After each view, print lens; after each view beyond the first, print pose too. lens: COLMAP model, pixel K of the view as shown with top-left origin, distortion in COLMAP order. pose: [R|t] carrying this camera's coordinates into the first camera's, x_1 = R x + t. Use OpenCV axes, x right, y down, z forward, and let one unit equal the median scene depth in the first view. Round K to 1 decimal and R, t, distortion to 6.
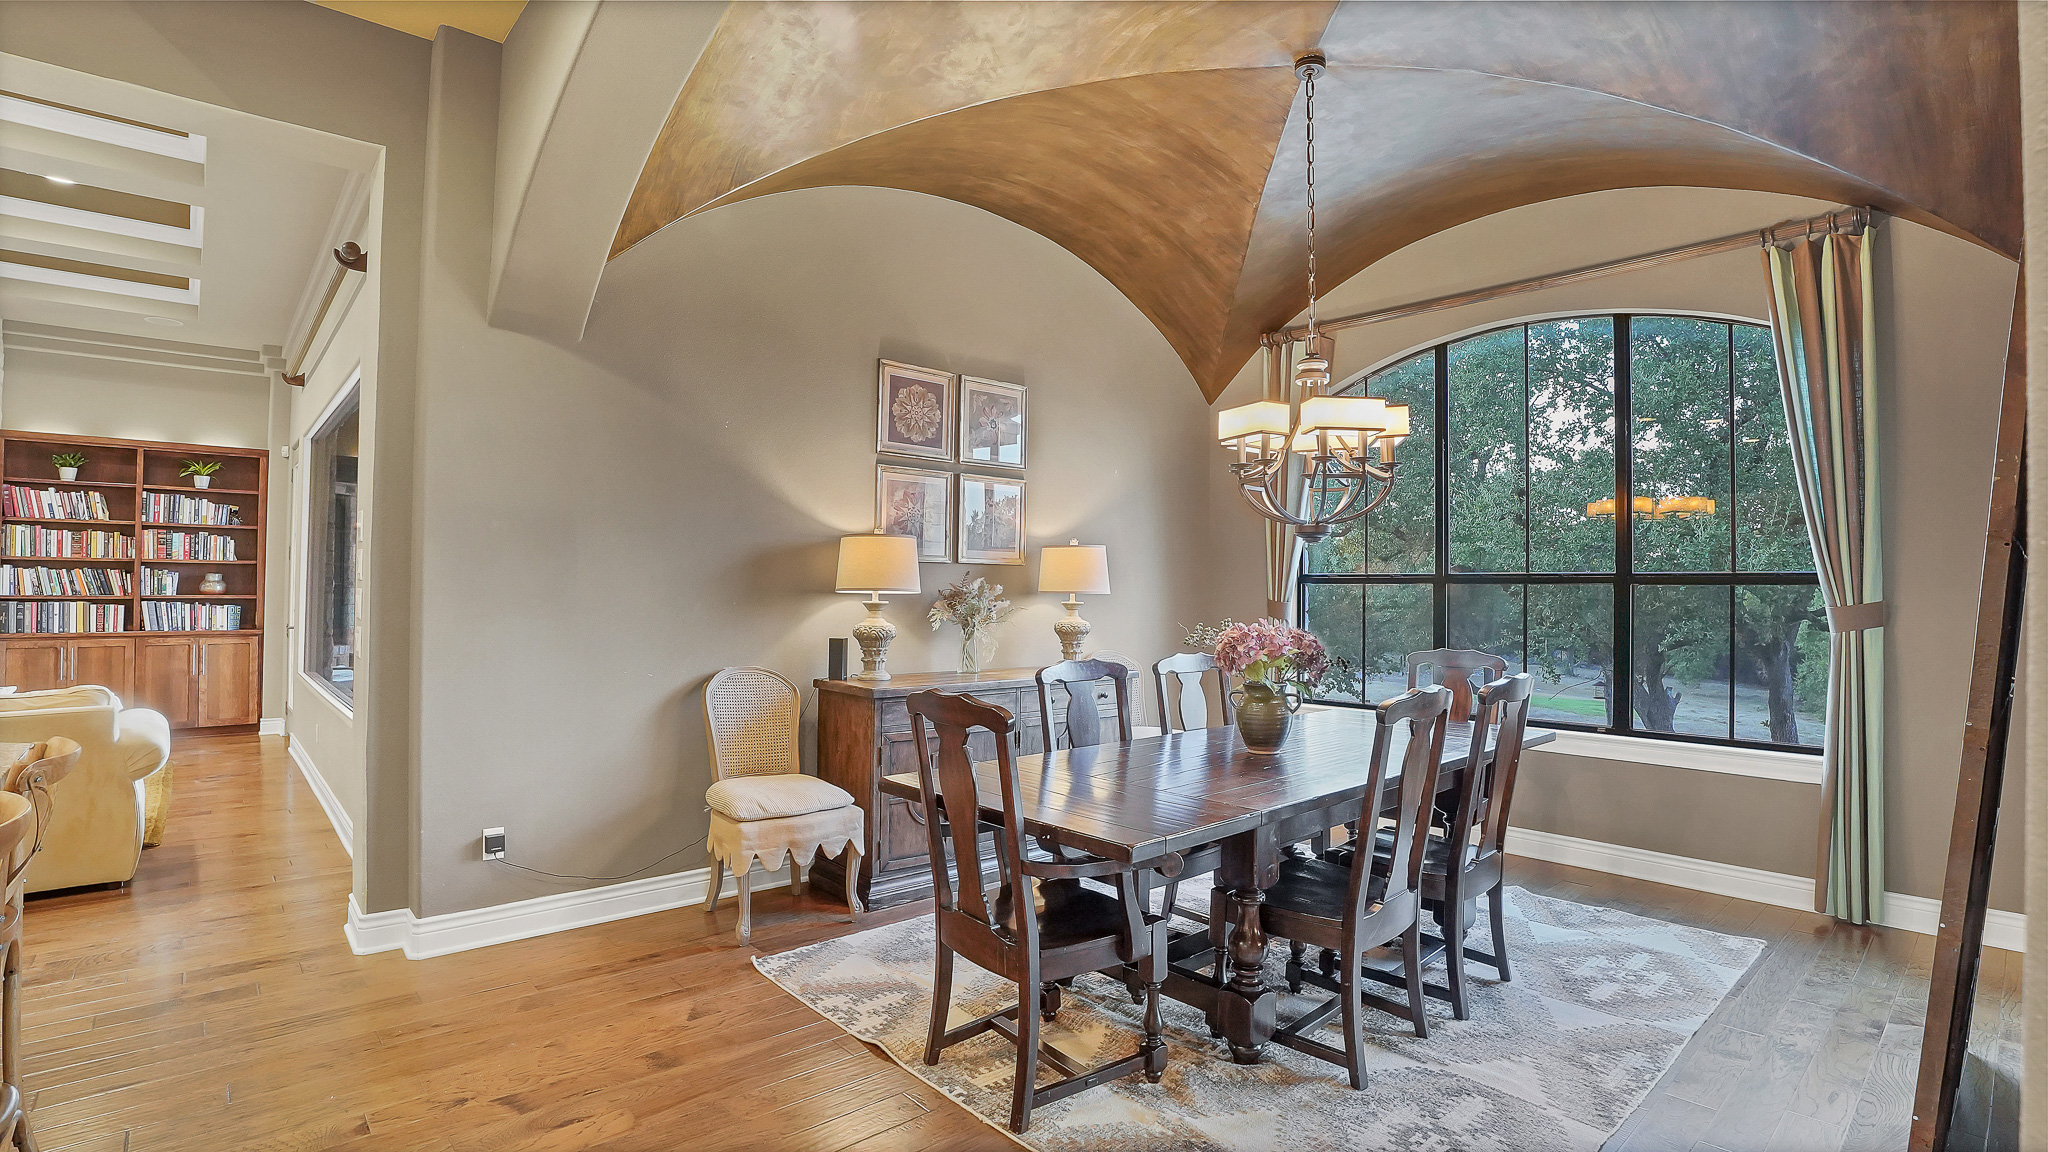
lens RADIAL K [[968.6, 0, 1024.7], [0, 968.6, 572.9], [0, 0, 1]] dist [-0.072748, 0.021067]
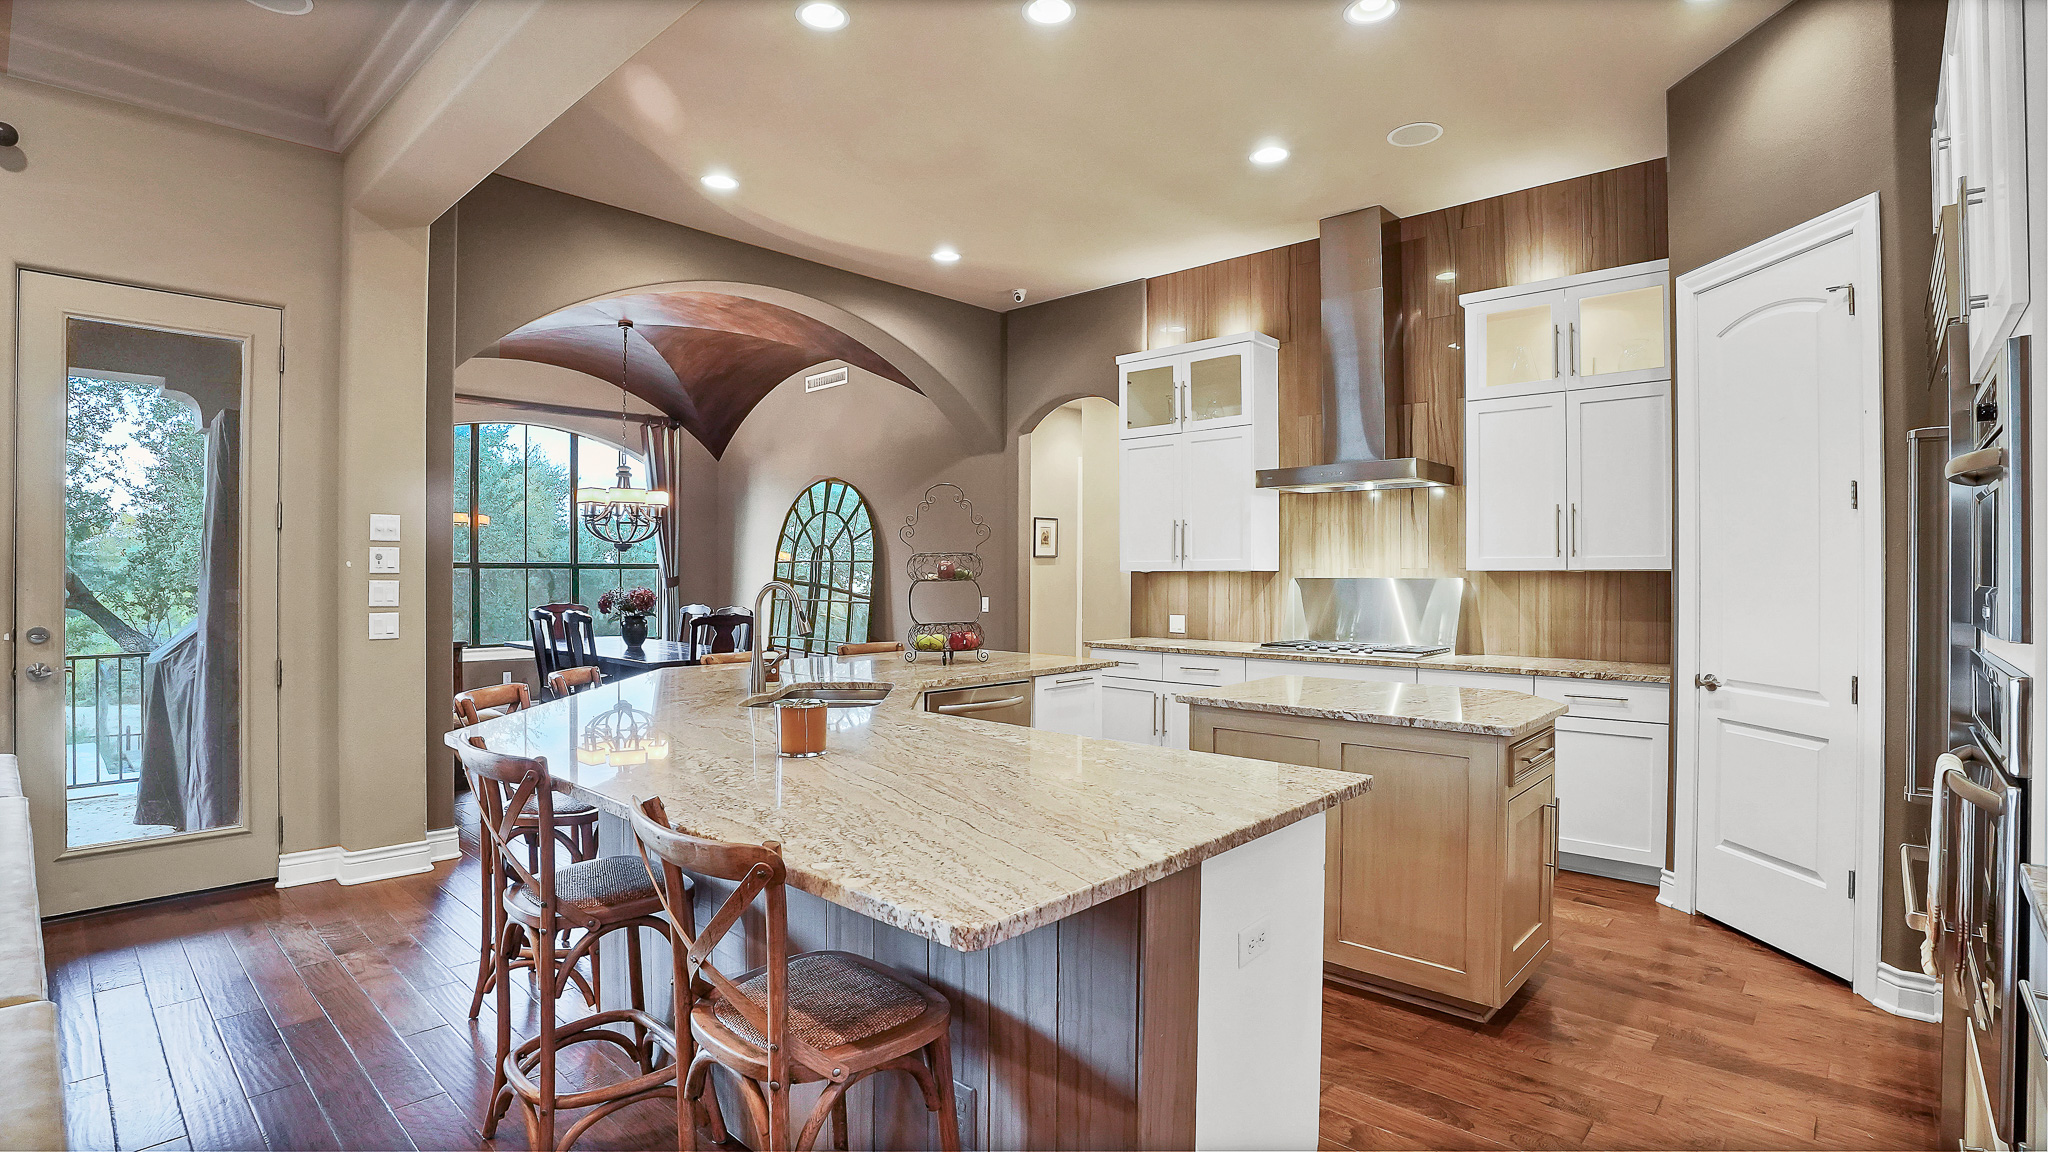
lens RADIAL K [[968.6, 0, 1024.7], [0, 968.6, 572.9], [0, 0, 1]] dist [-0.072748, 0.021067]
pose [[-0.093263, -0.009871, 0.995593, -0.934043], [-0.017494, 0.999813, 0.008274, -0.007647], [-0.995488, -0.016645, -0.093418, 0.146993]]
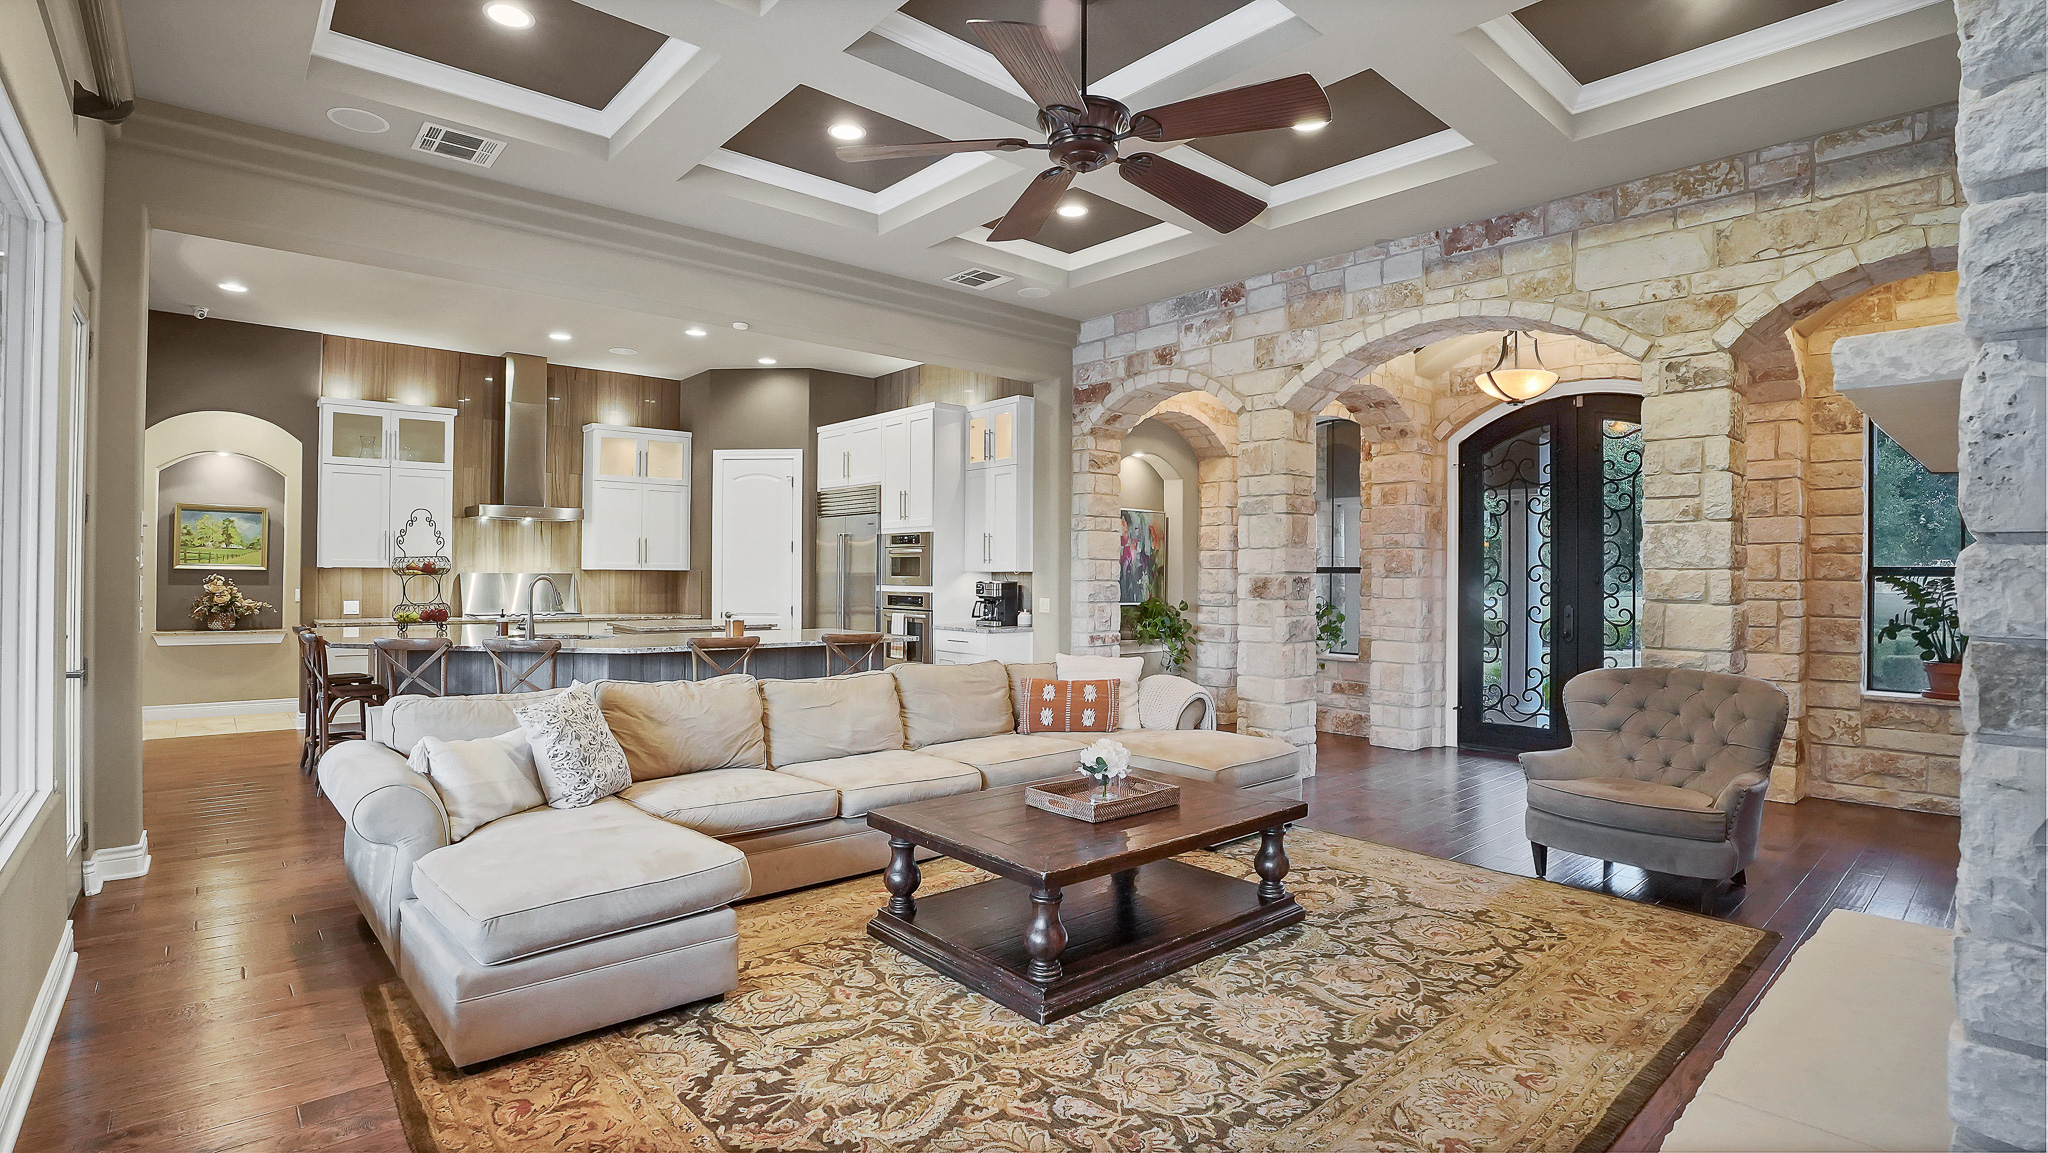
lens RADIAL K [[968.6, 0, 1024.7], [0, 968.6, 573.4], [0, 0, 1]] dist [-0.072748, 0.021067]
pose [[-0.999816, -0.018453, 0.005165, -0.879179], [-0.018538, 0.999683, -0.017038, 0.006847], [-0.004849, -0.017130, -0.999842, 1.035478]]
